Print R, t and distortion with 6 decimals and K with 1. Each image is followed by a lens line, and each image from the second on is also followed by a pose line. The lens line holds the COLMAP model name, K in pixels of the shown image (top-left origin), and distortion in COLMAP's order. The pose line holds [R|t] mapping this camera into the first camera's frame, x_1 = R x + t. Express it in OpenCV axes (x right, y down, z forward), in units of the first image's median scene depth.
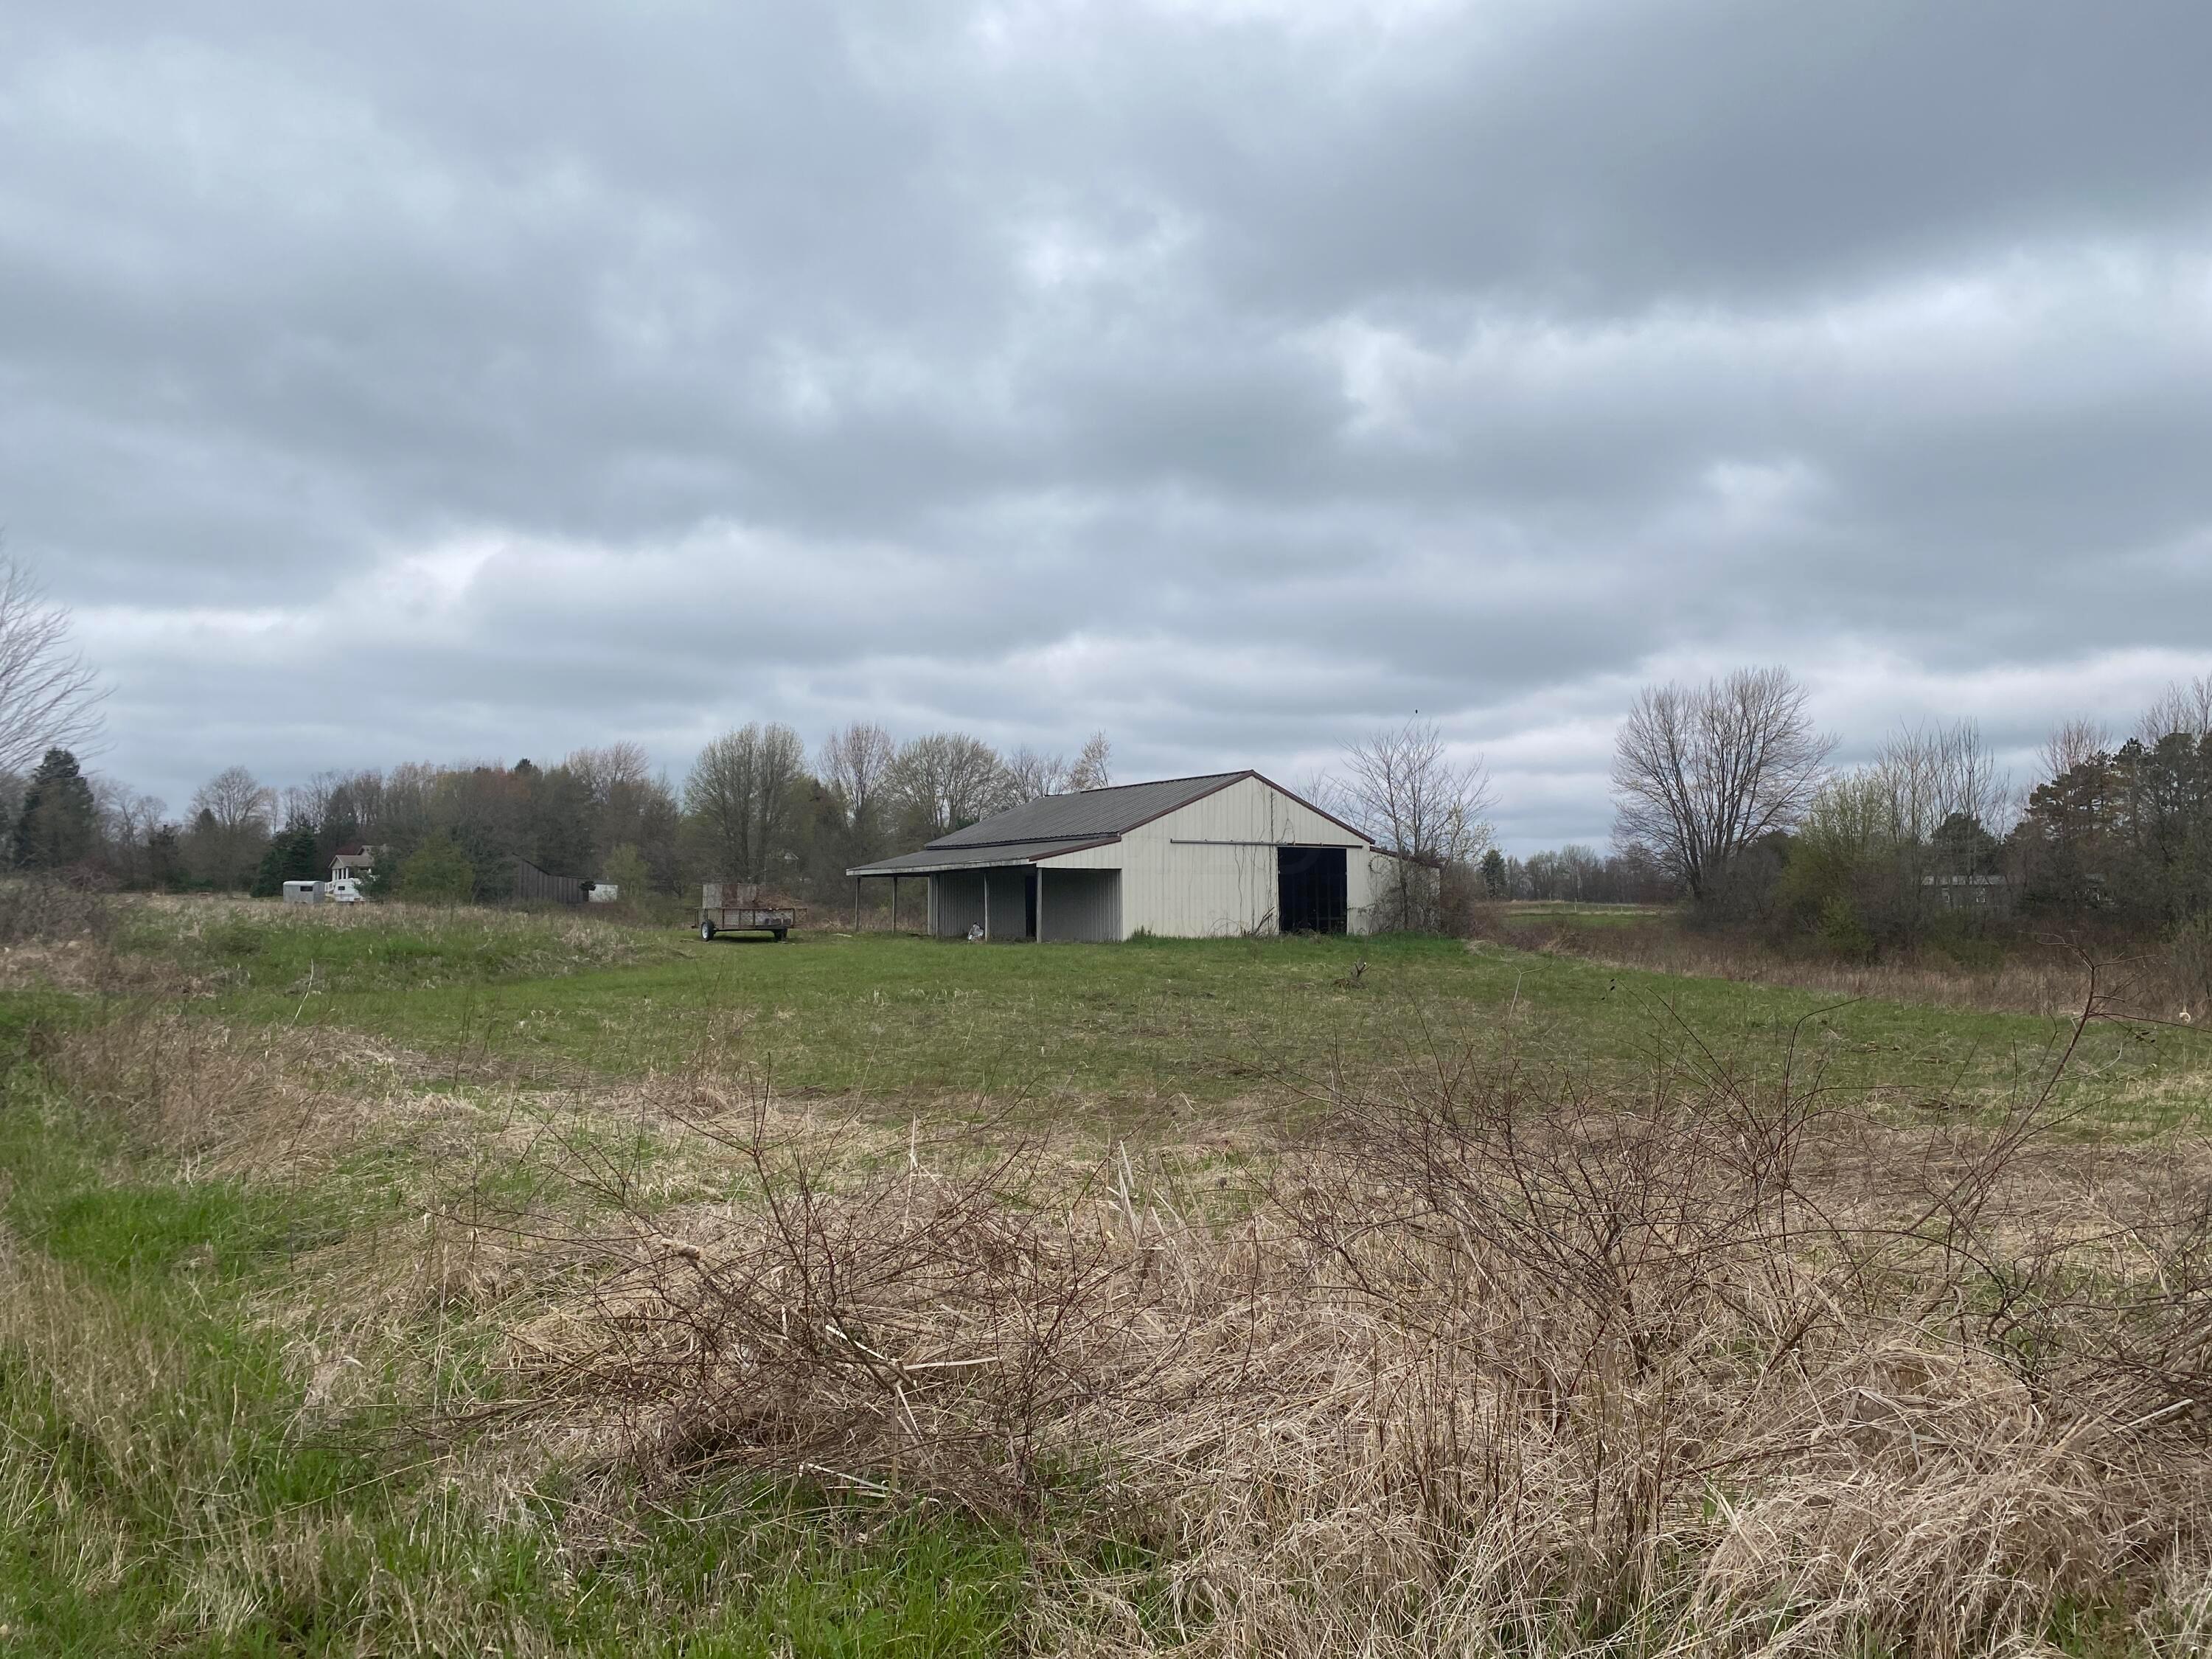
lens RADIAL K [[1648.3, 0, 1169.2], [0, 1648.3, 802.6], [0, 0, 1]] dist [0.040128, -0.041009]
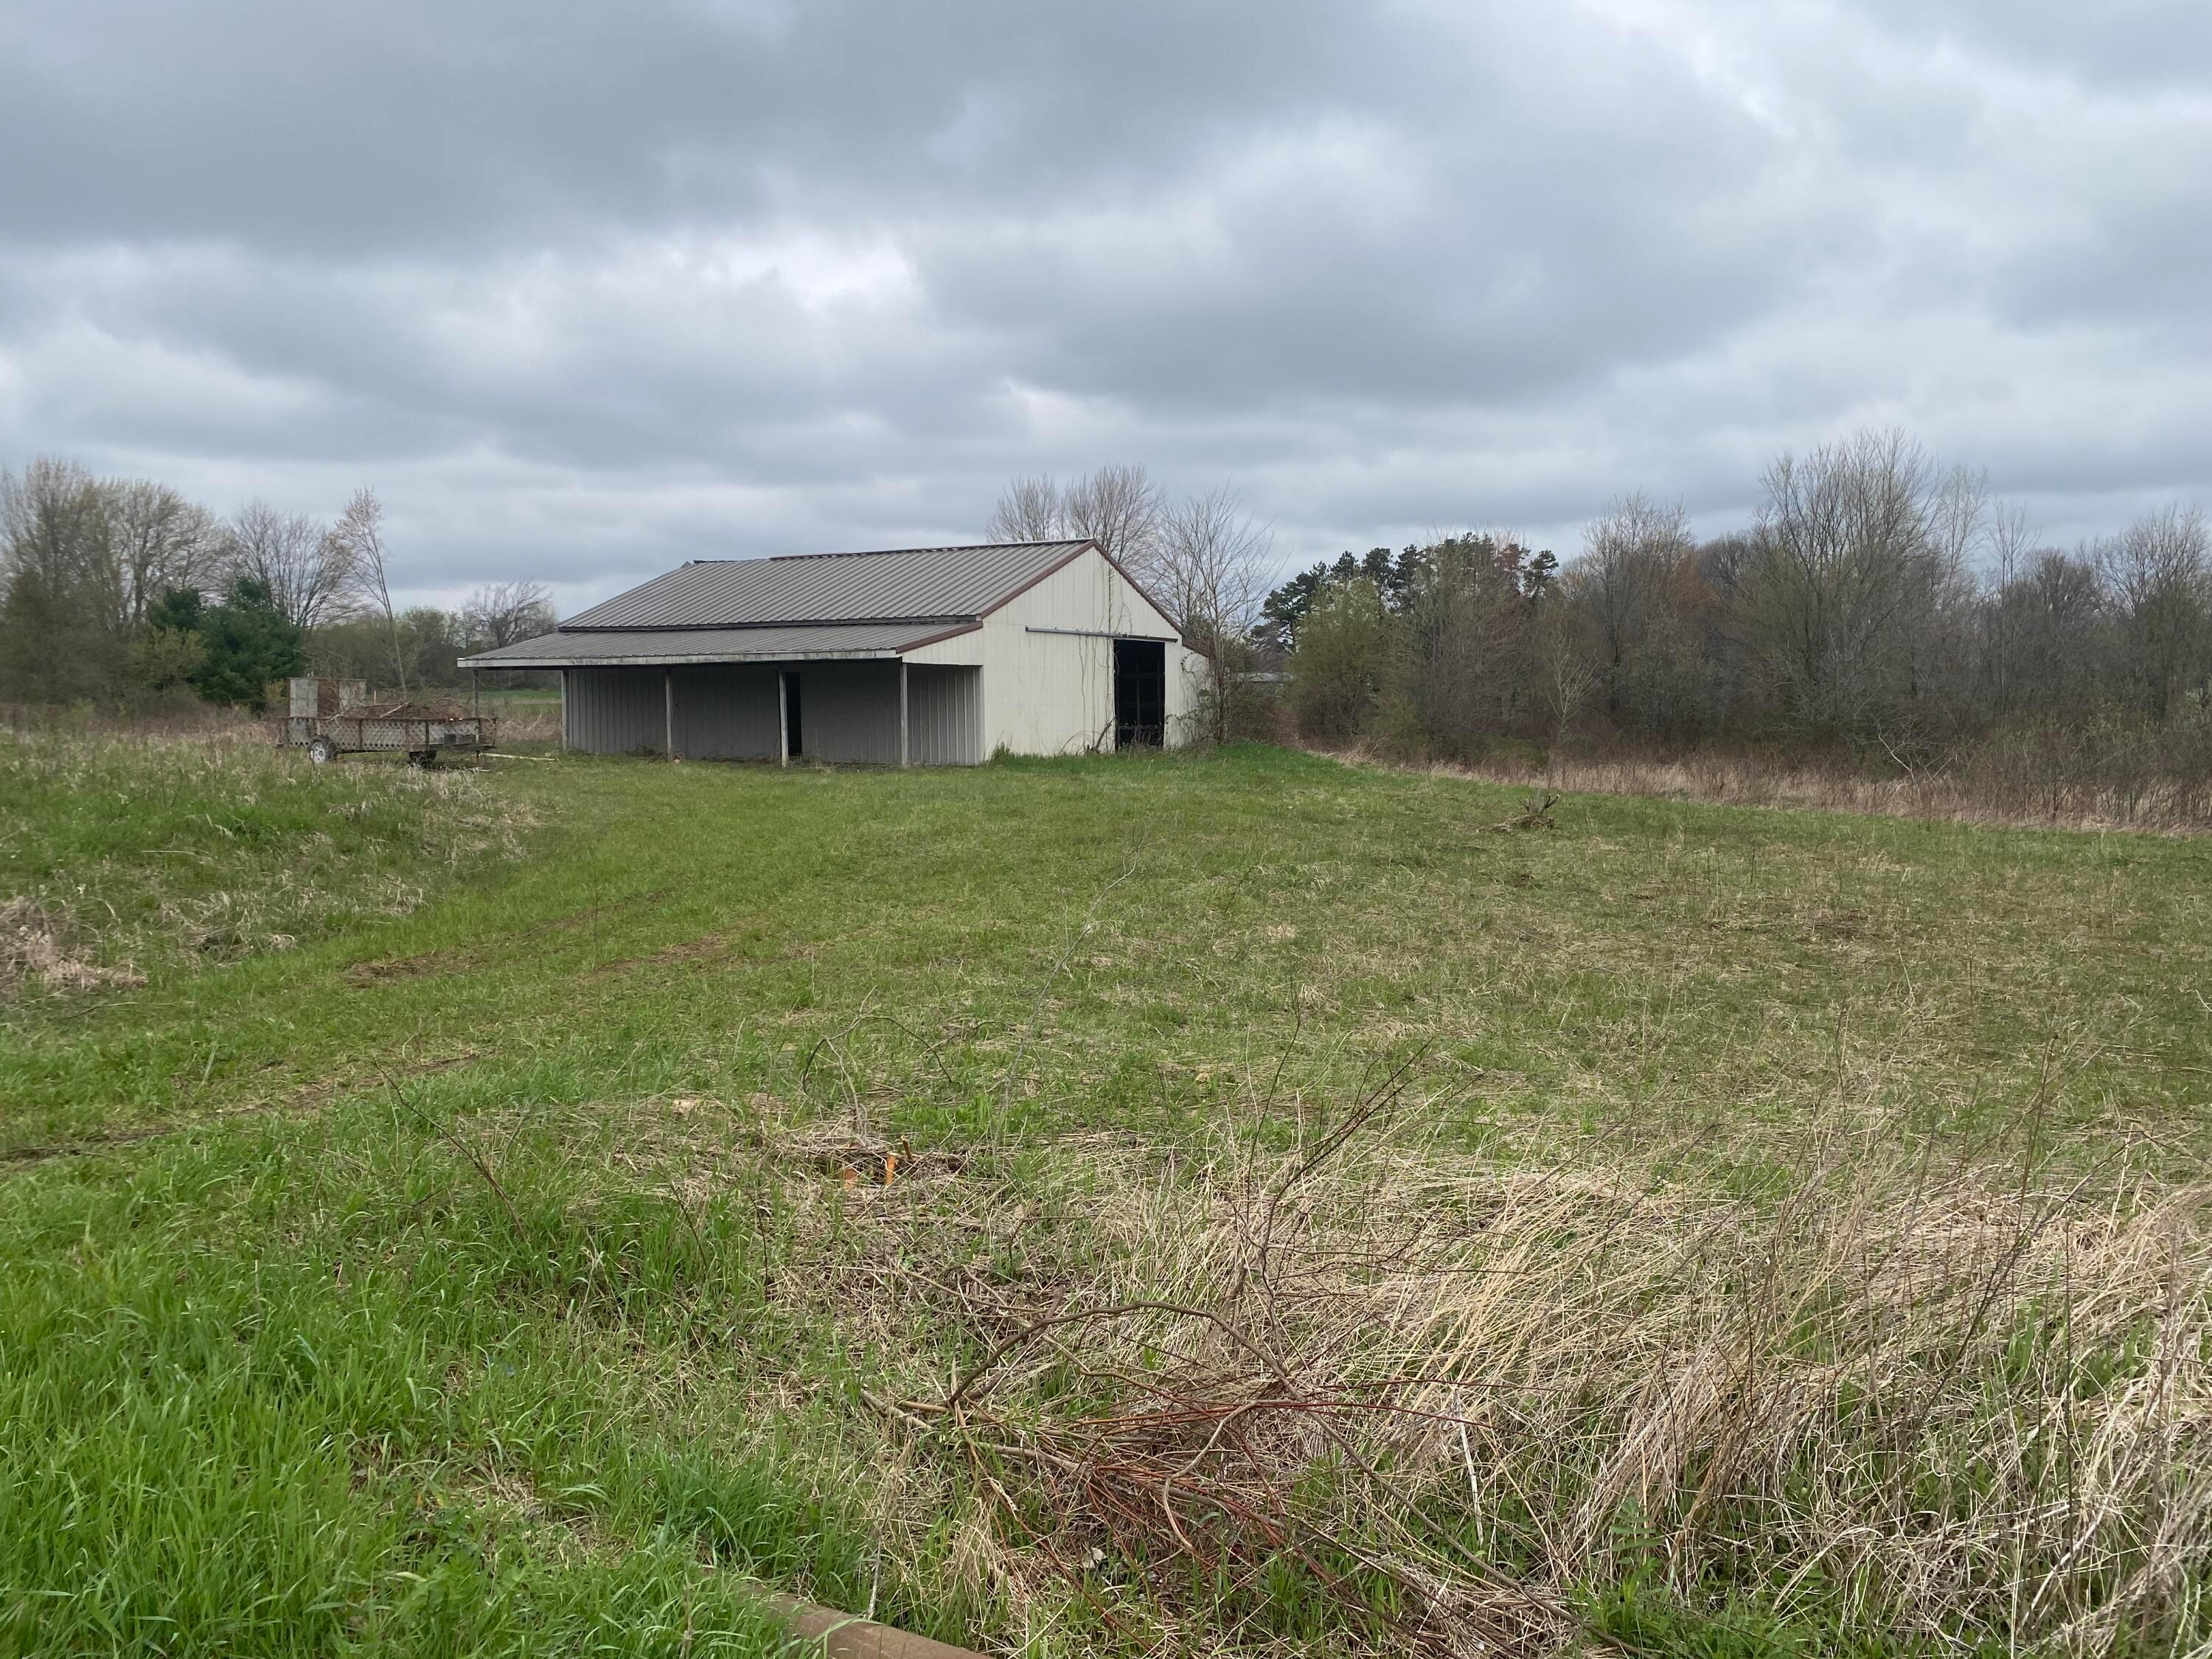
lens RADIAL K [[1648.3, 0, 1103.4], [0, 1648.3, 813.7], [0, 0, 1]] dist [0.040128, -0.041009]
pose [[0.897882, -0.027484, 0.439376, -0.273463], [-0.031244, 0.991554, 0.125874, 0.010531], [-0.439125, -0.126748, 0.889440, 0.287274]]
